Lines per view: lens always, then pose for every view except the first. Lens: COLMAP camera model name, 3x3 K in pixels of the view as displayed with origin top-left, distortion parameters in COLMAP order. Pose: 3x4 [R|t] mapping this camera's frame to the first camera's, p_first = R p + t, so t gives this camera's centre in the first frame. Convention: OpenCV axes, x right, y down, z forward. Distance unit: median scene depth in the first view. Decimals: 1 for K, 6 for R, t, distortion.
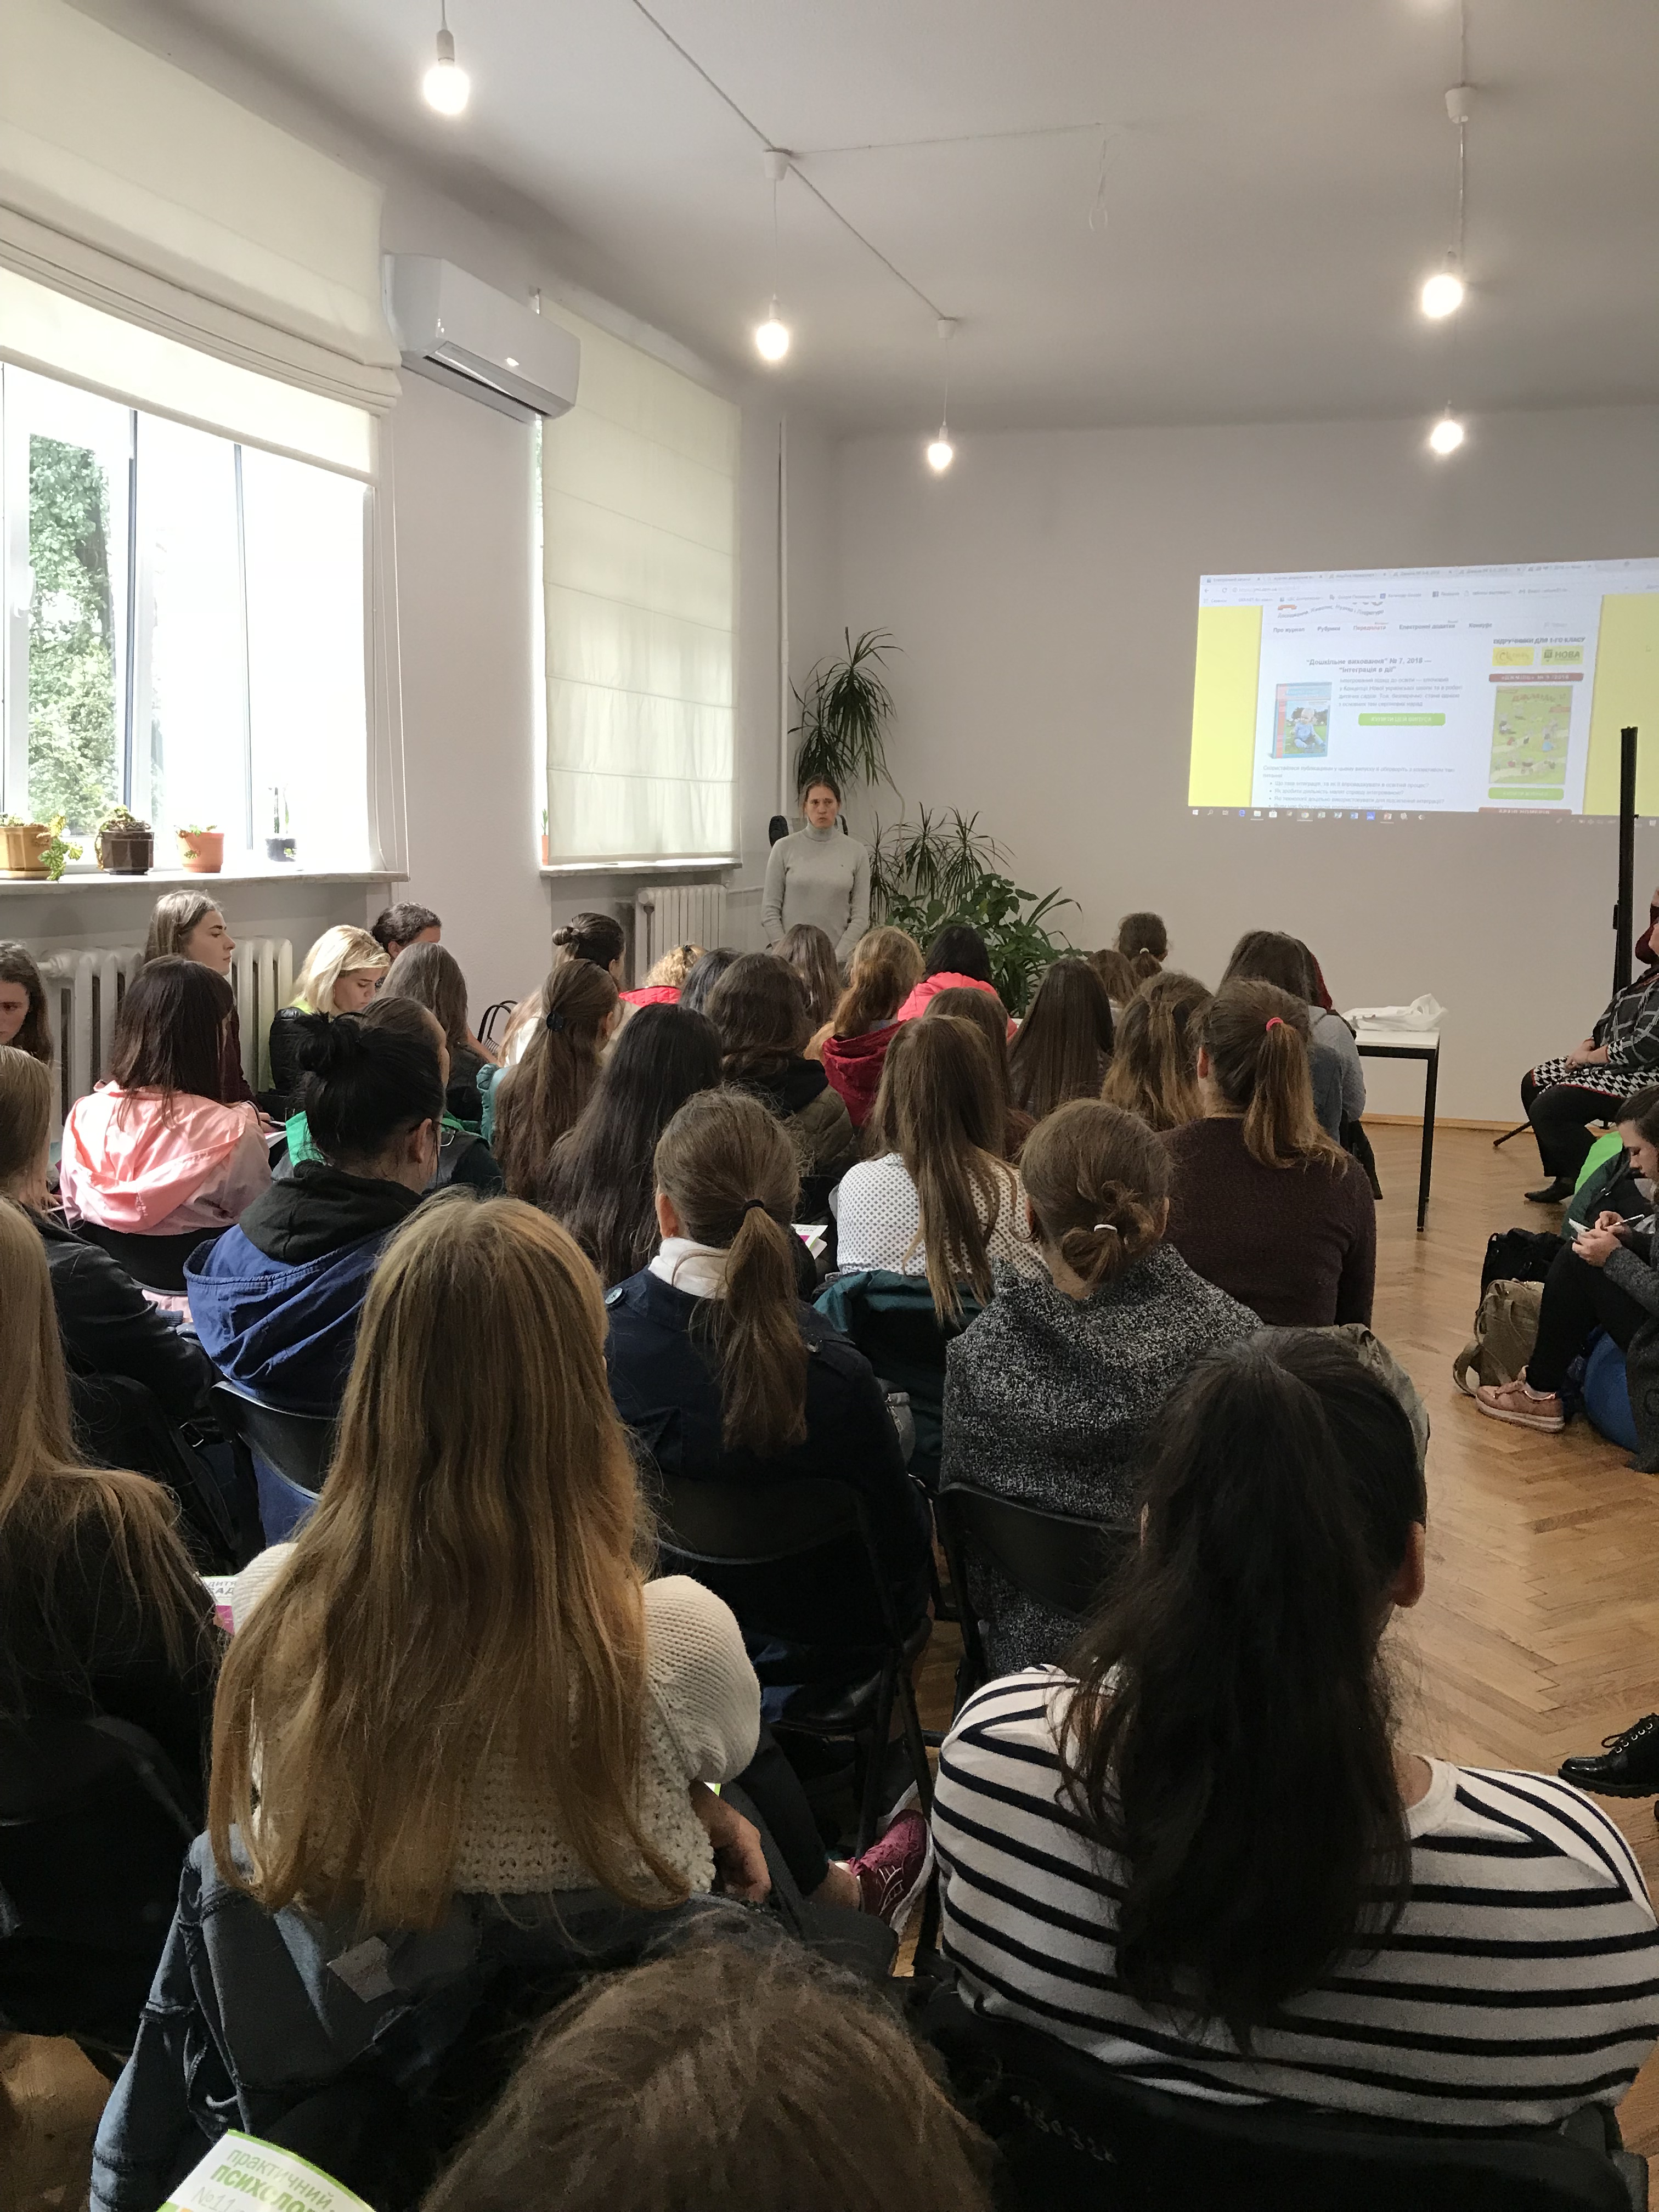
lens RADIAL K [[1786.0, 0, 829.5], [0, 1786.0, 1106.0], [0, 0, 1]] dist [0.000672, -0.009991]
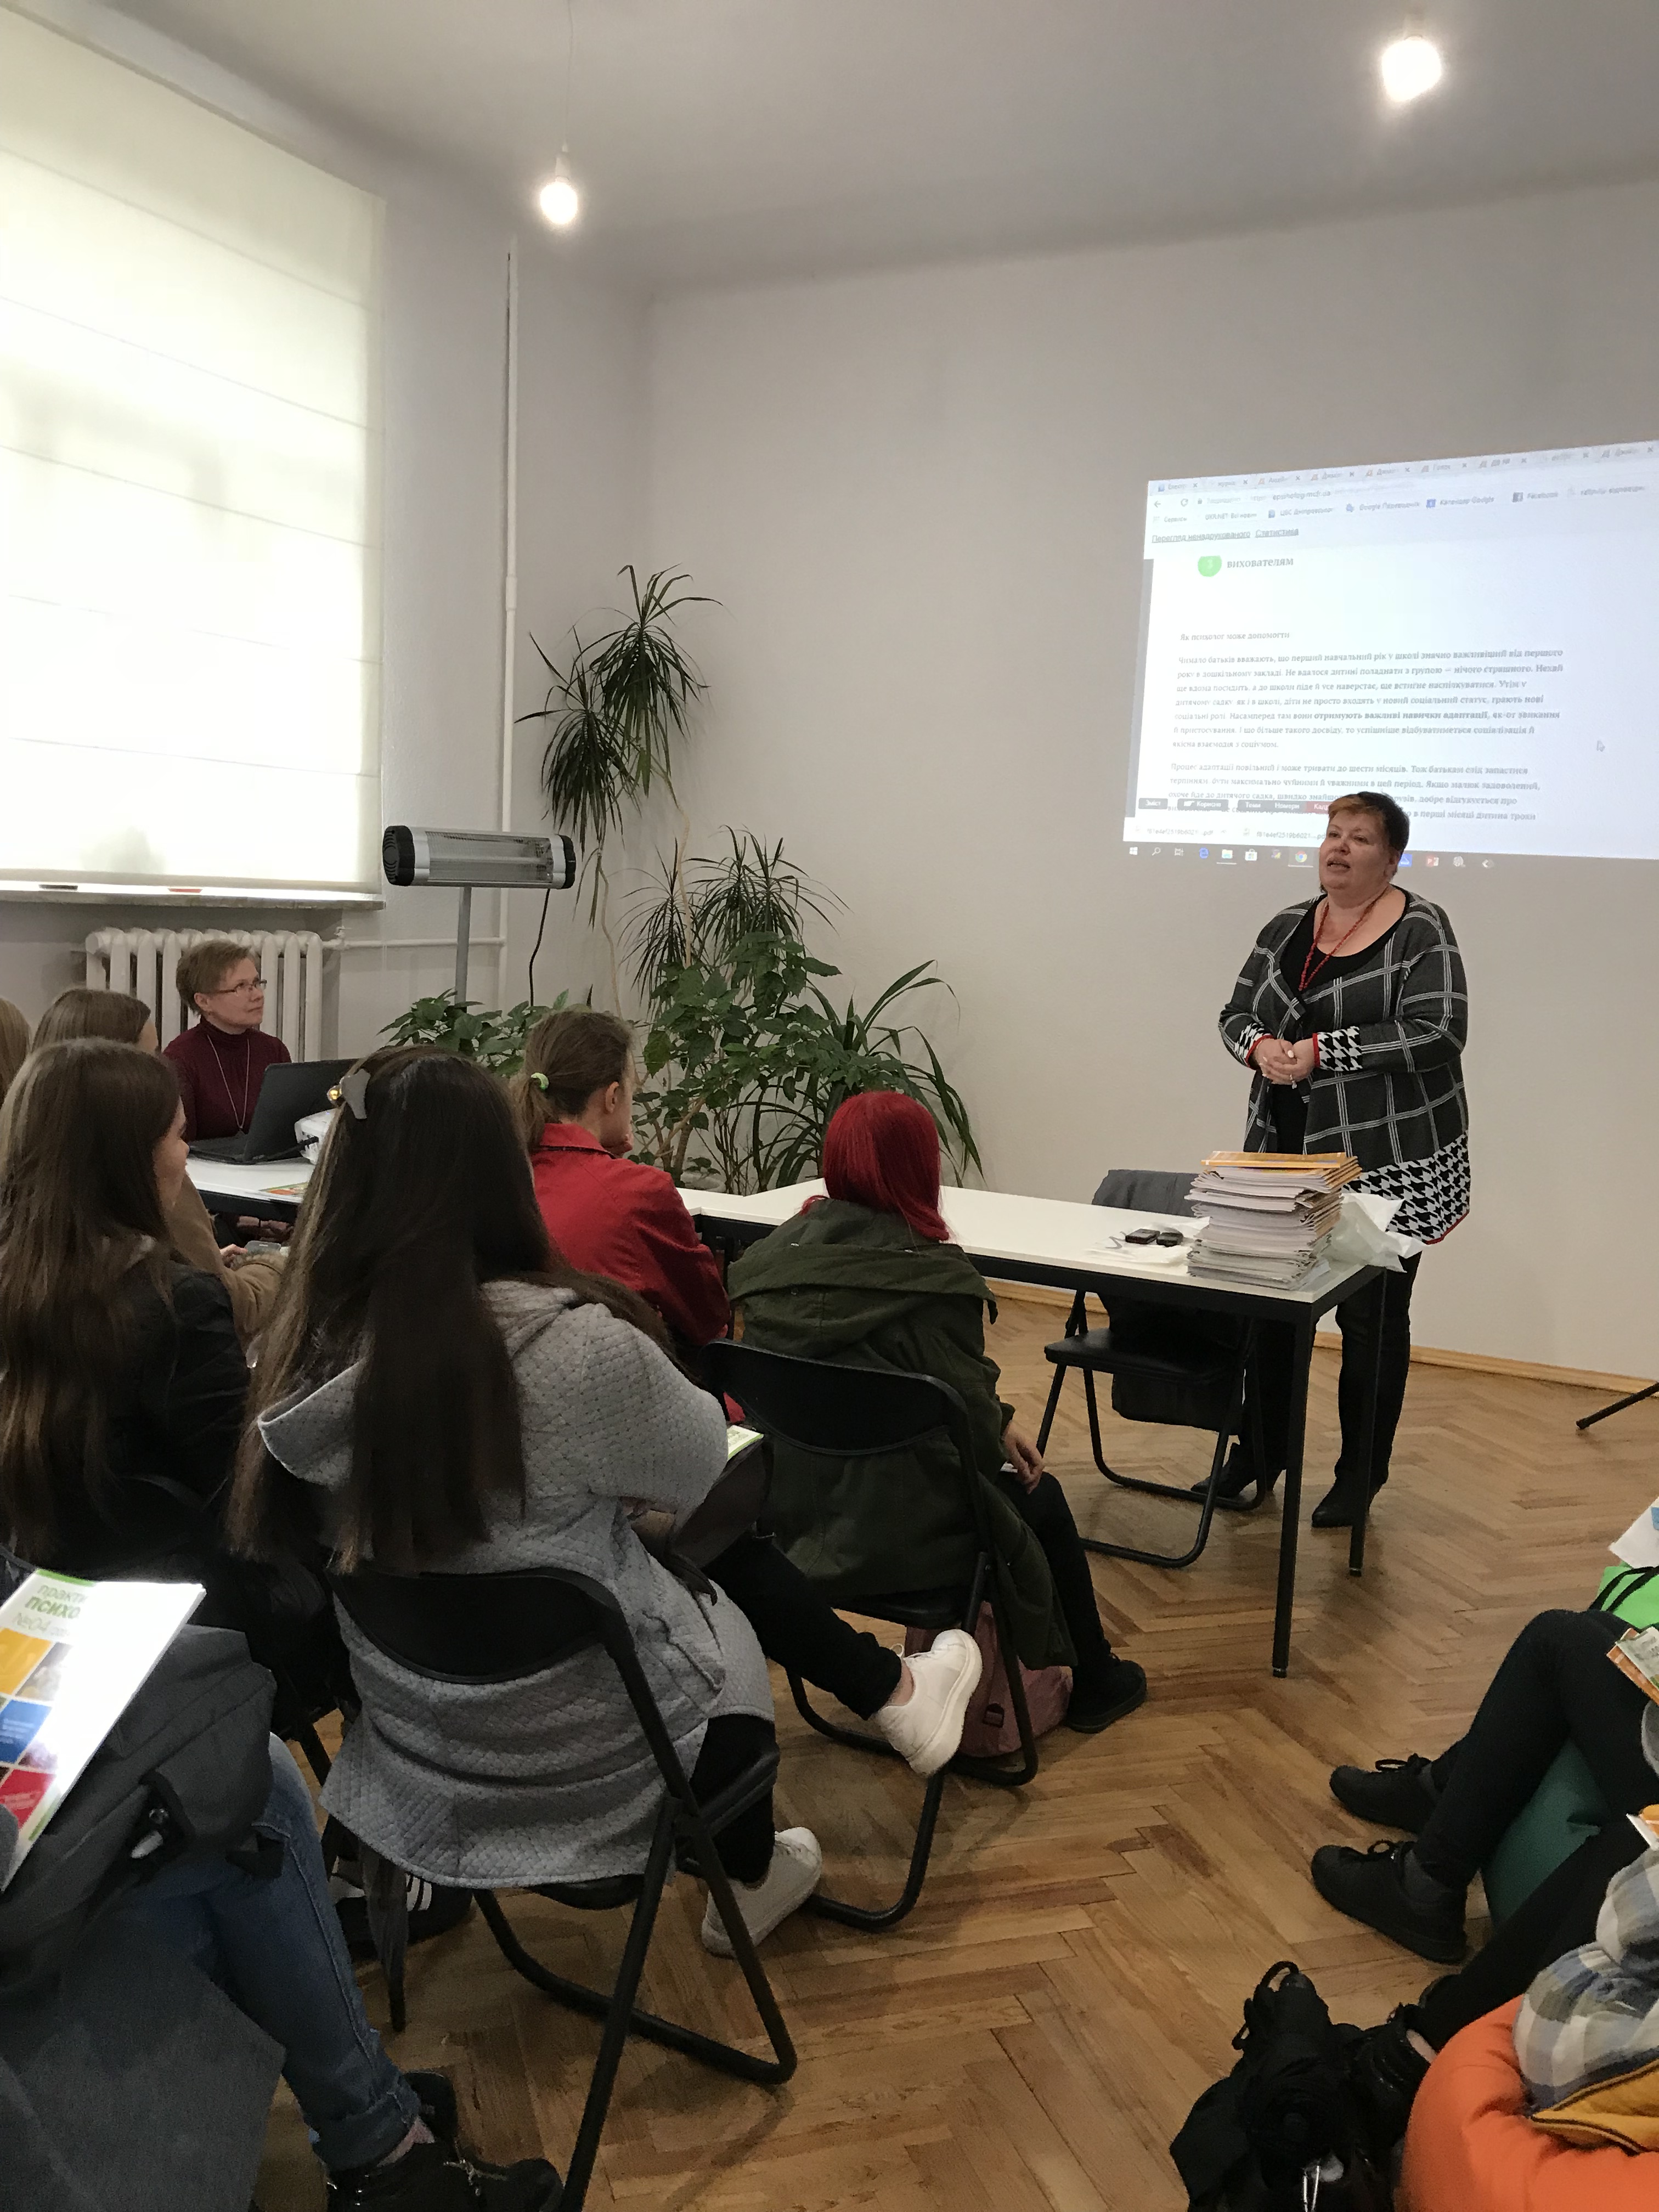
lens RADIAL K [[1788.9, 0, 829.5], [0, 1788.9, 1106.0], [0, 0, 1]] dist [-0.021719, 0.006009]
pose [[0.985411, 0.047878, -0.163318, 0.211013], [-0.056797, 0.997114, -0.050386, -0.036466], [0.160434, 0.058927, 0.985286, 0.368896]]
